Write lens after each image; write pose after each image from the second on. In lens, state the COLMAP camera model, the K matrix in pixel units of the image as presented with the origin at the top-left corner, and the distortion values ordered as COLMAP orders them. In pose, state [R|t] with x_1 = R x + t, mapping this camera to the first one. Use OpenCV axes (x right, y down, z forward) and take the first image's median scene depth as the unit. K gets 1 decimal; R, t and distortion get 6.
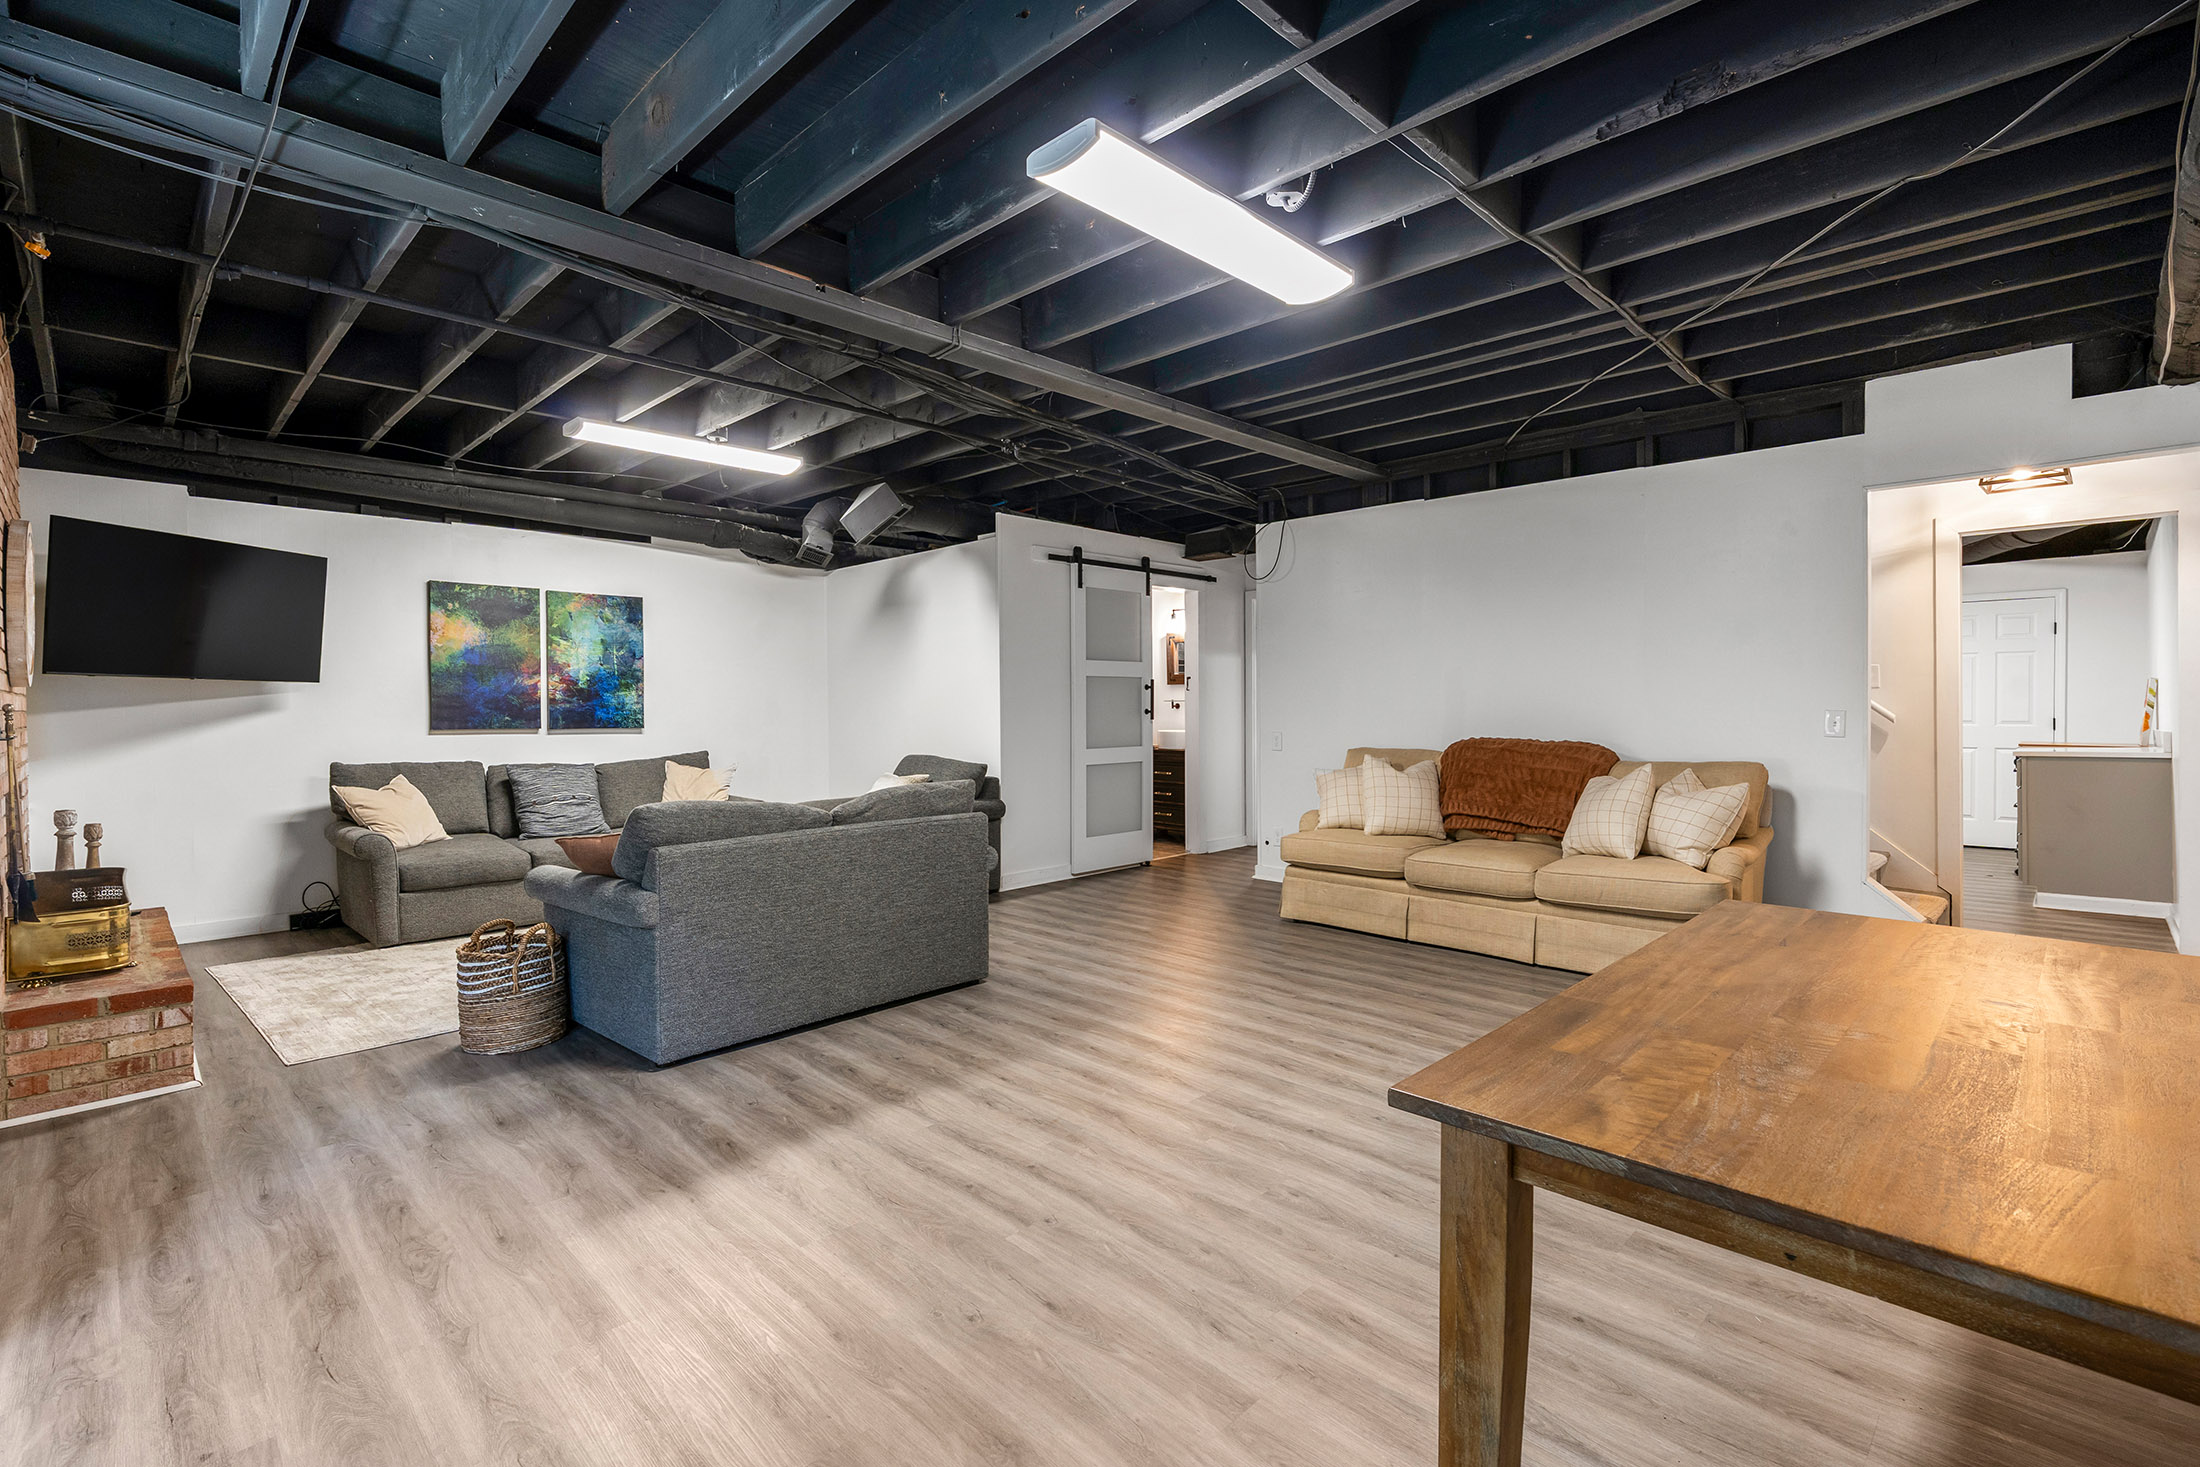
lens RADIAL K [[994.5, 0, 1091.5], [0, 994.5, 739.7], [0, 0, 1]] dist [-0.000084, 0.001038]
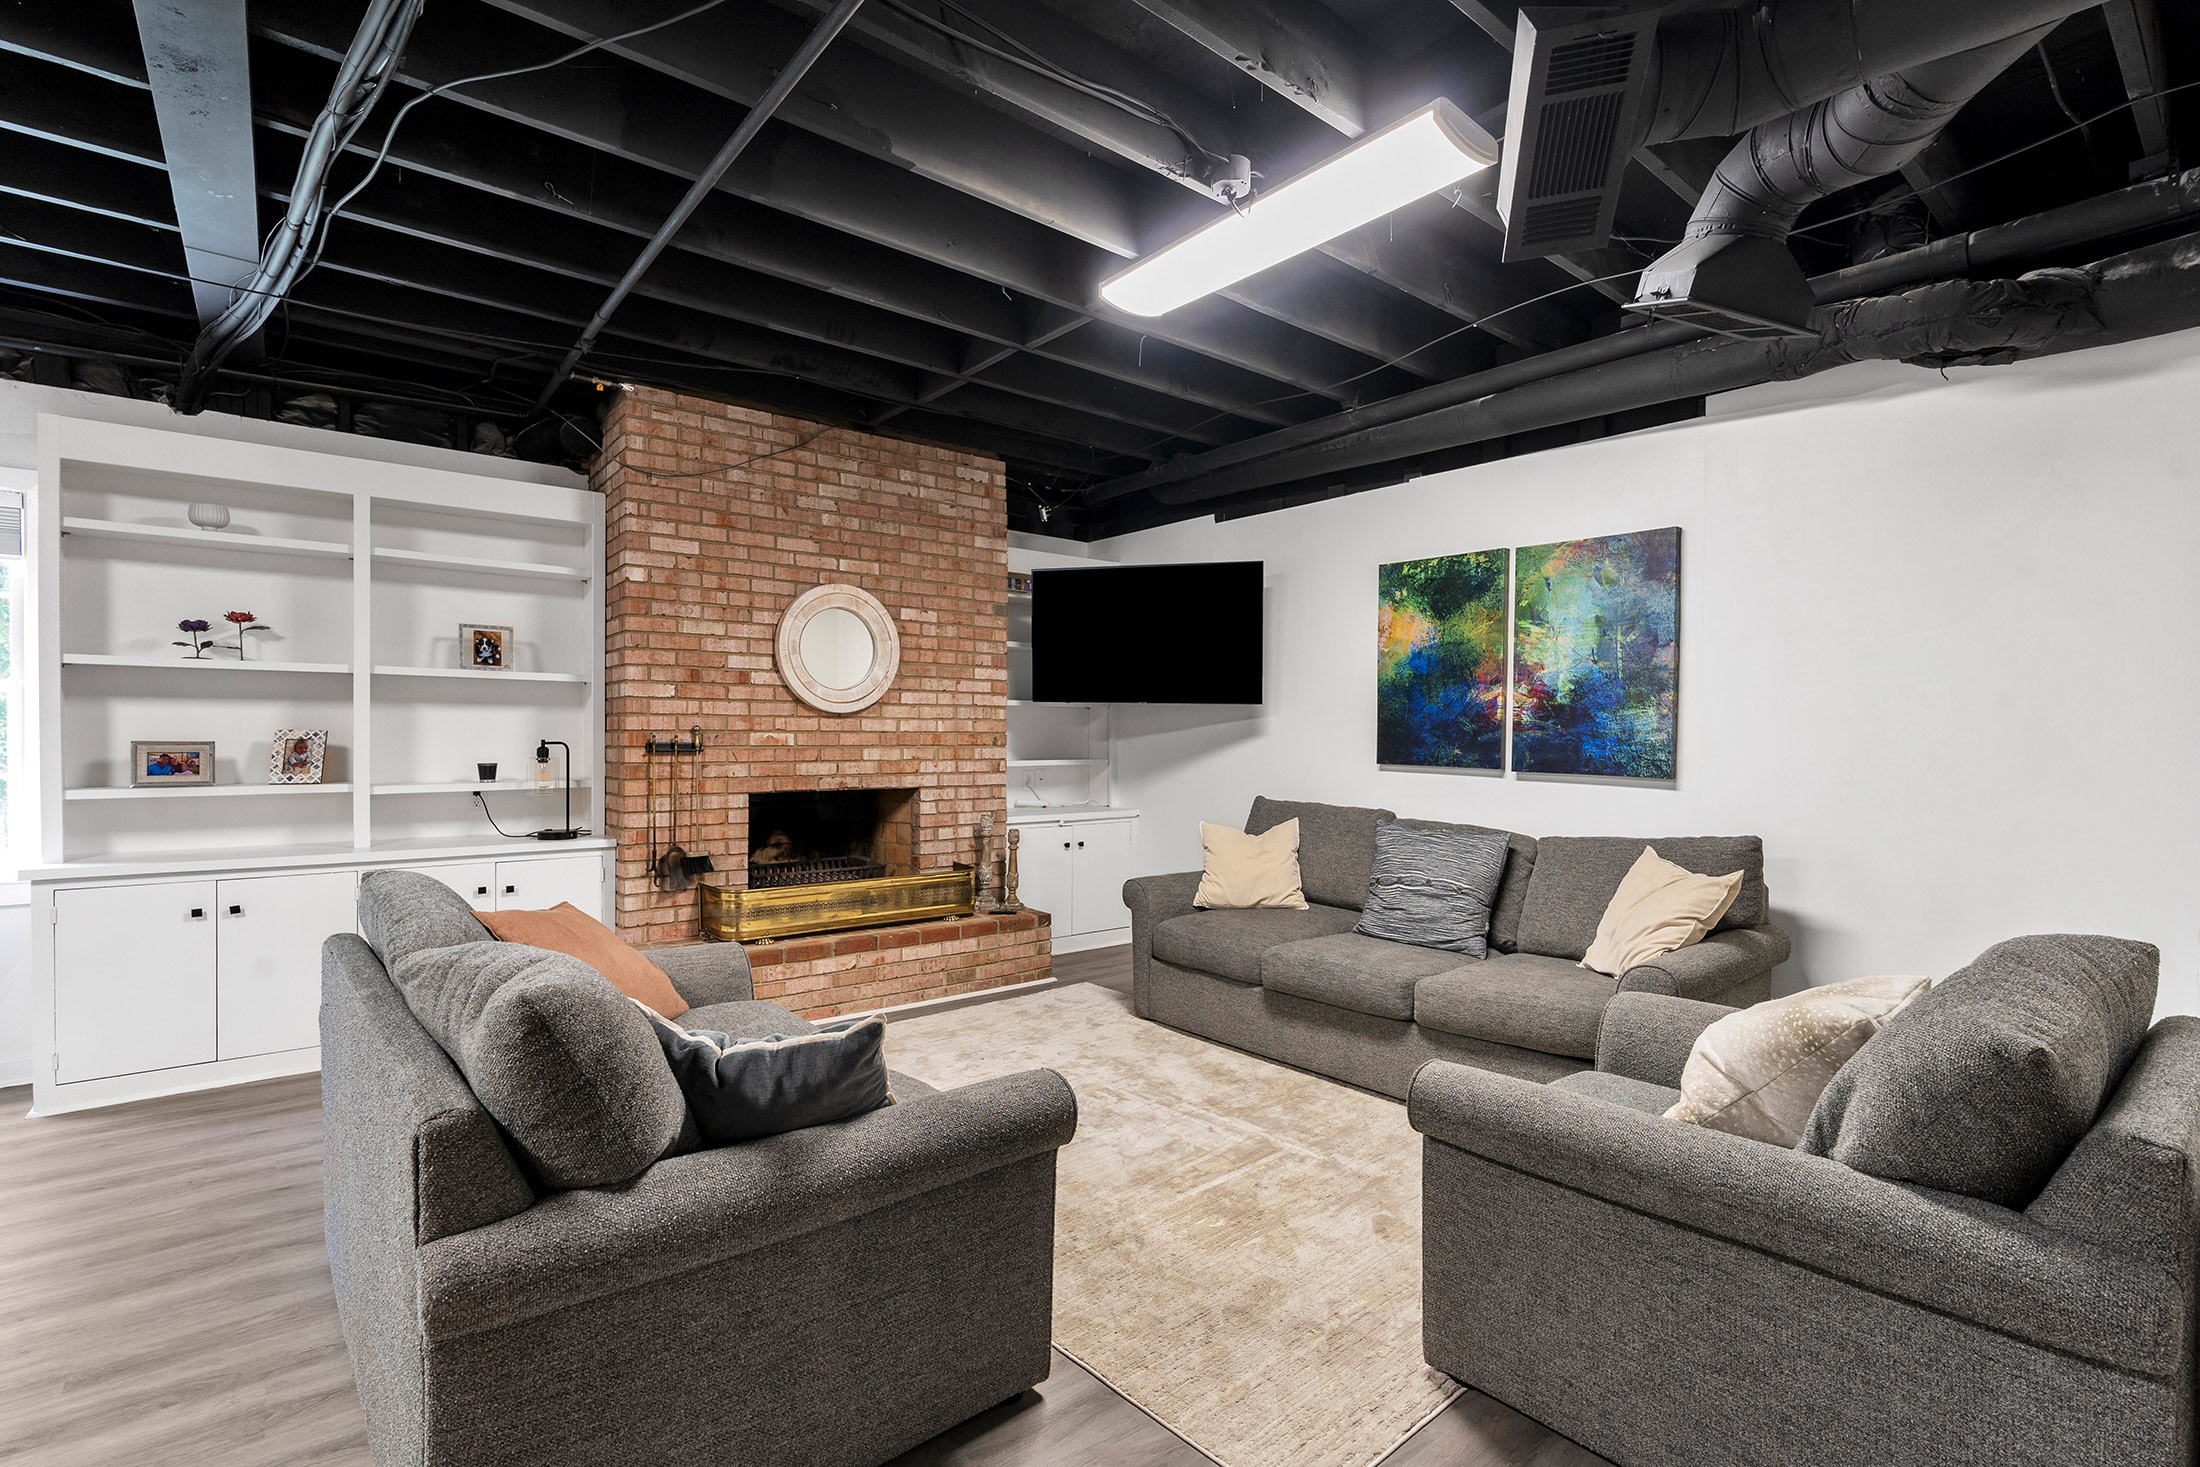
lens RADIAL K [[994.5, 0, 1091.5], [0, 994.5, 739.7], [0, 0, 1]] dist [-0.000084, 0.001038]
pose [[-0.103611, 0.021122, -0.994394, 0.102714], [-0.039771, 0.998887, 0.025361, -0.035461], [0.993822, 0.042176, -0.102655, 0.802149]]
